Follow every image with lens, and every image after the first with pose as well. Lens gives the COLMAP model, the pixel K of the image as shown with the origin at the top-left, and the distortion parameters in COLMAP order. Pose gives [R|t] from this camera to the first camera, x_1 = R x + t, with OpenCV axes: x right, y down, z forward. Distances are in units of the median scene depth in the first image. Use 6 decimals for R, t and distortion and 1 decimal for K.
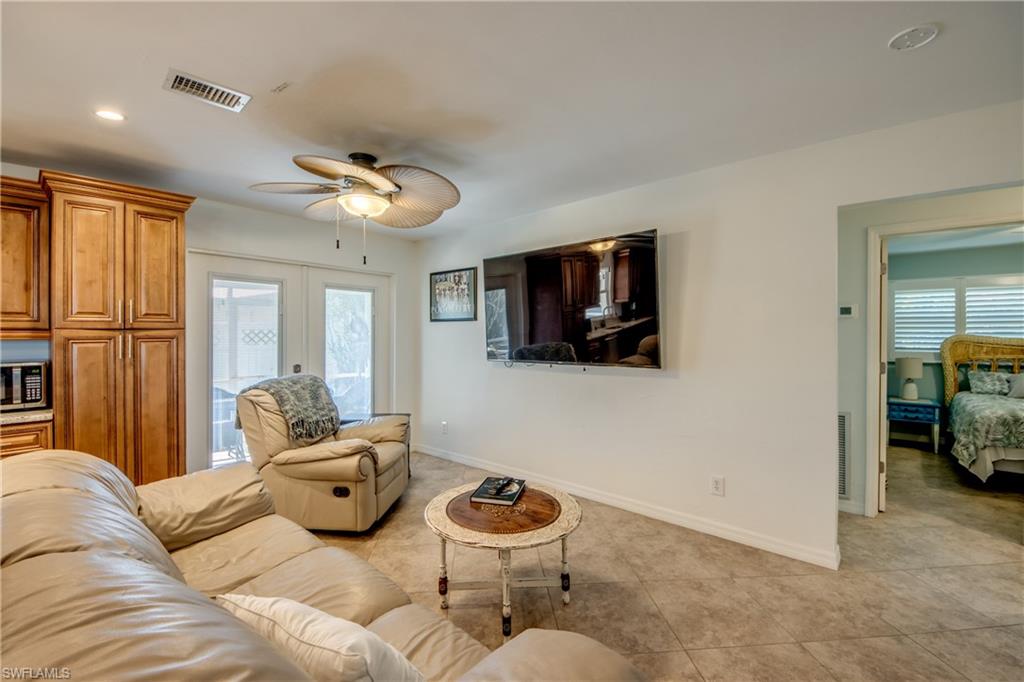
lens RADIAL K [[420.8, 0, 511.7], [0, 420.8, 333.9], [0, 0, 1]] dist [0.015438, -0.007064]
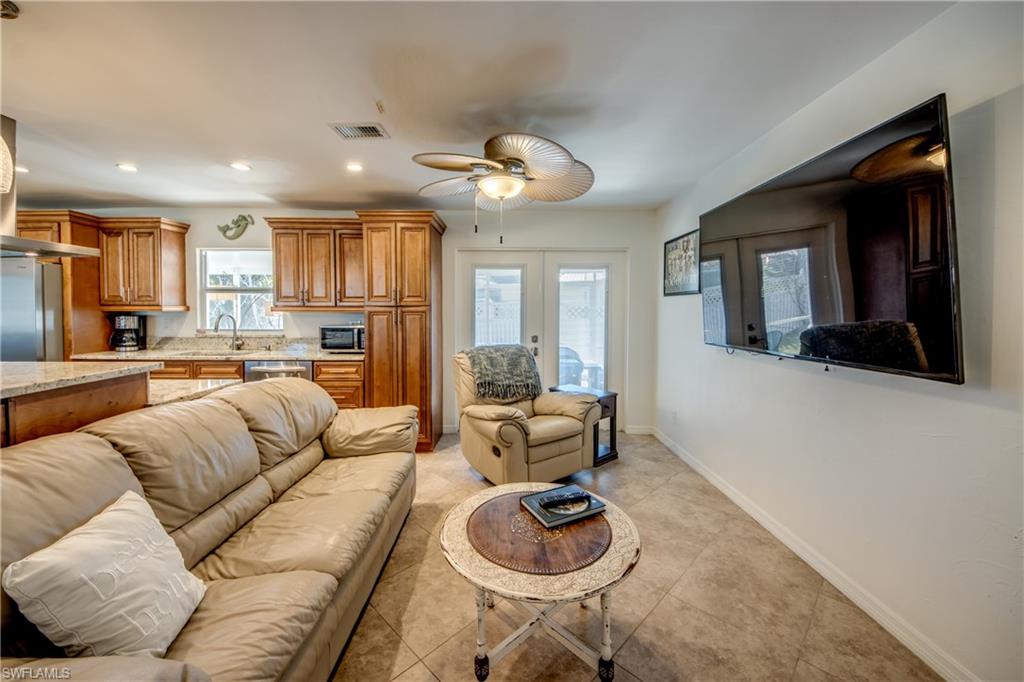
lens RADIAL K [[385.2, 0, 523.2], [0, 385.2, 317.2], [0, 0, 1]] dist [0.000615, -0.000773]
pose [[0.656647, 0.016364, -0.754021, 0.386325], [-0.000928, 0.999781, 0.020889, -0.000888], [0.754198, -0.013017, 0.656518, 0.381835]]
